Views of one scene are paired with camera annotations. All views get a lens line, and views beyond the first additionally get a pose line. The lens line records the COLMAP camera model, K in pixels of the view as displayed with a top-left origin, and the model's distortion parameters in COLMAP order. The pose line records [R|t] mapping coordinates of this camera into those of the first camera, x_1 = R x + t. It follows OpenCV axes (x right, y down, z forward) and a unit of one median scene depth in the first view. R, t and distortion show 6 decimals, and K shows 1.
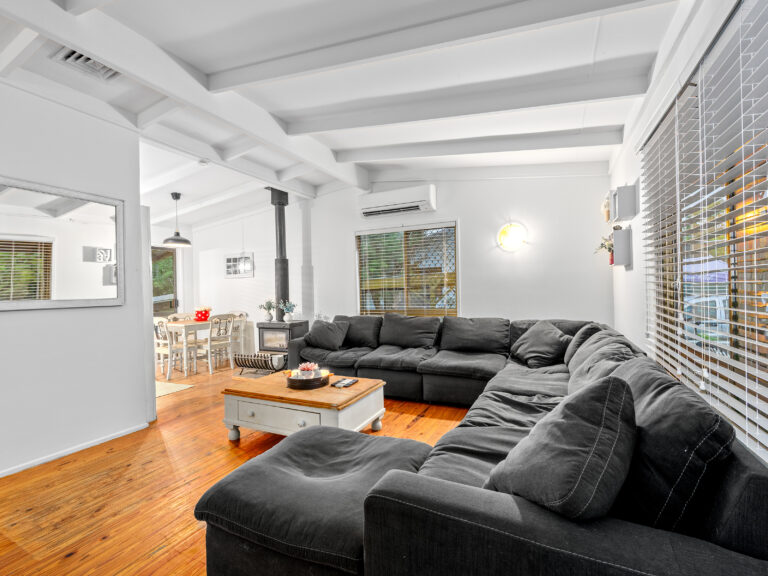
lens RADIAL K [[348.3, 0, 381.4], [0, 348.3, 286.0], [0, 0, 1]] dist [-0.001287, 0.000466]
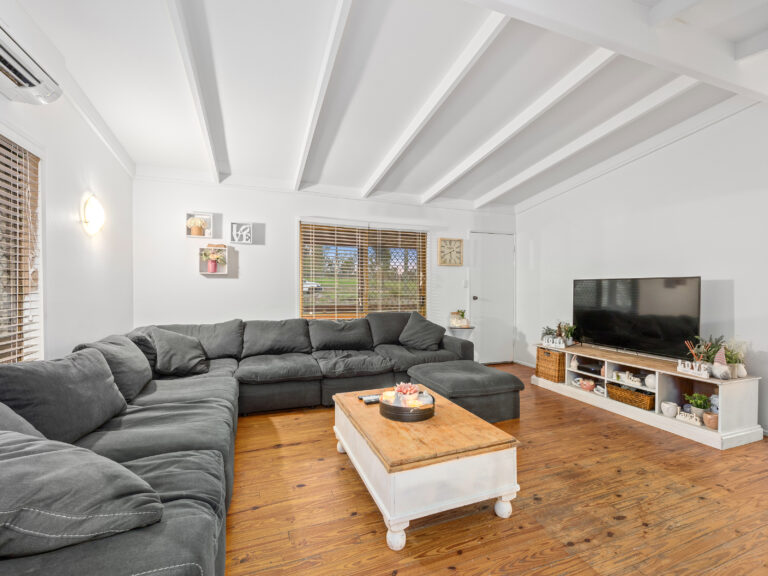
lens RADIAL K [[348.3, 0, 382.6], [0, 348.3, 288.4], [0, 0, 1]] dist [-0.001287, 0.000466]
pose [[-0.718700, 0.013942, 0.695180, -0.689579], [0.010921, 0.999902, -0.008763, 0.017919], [-0.695234, 0.001294, -0.718782, 1.551526]]
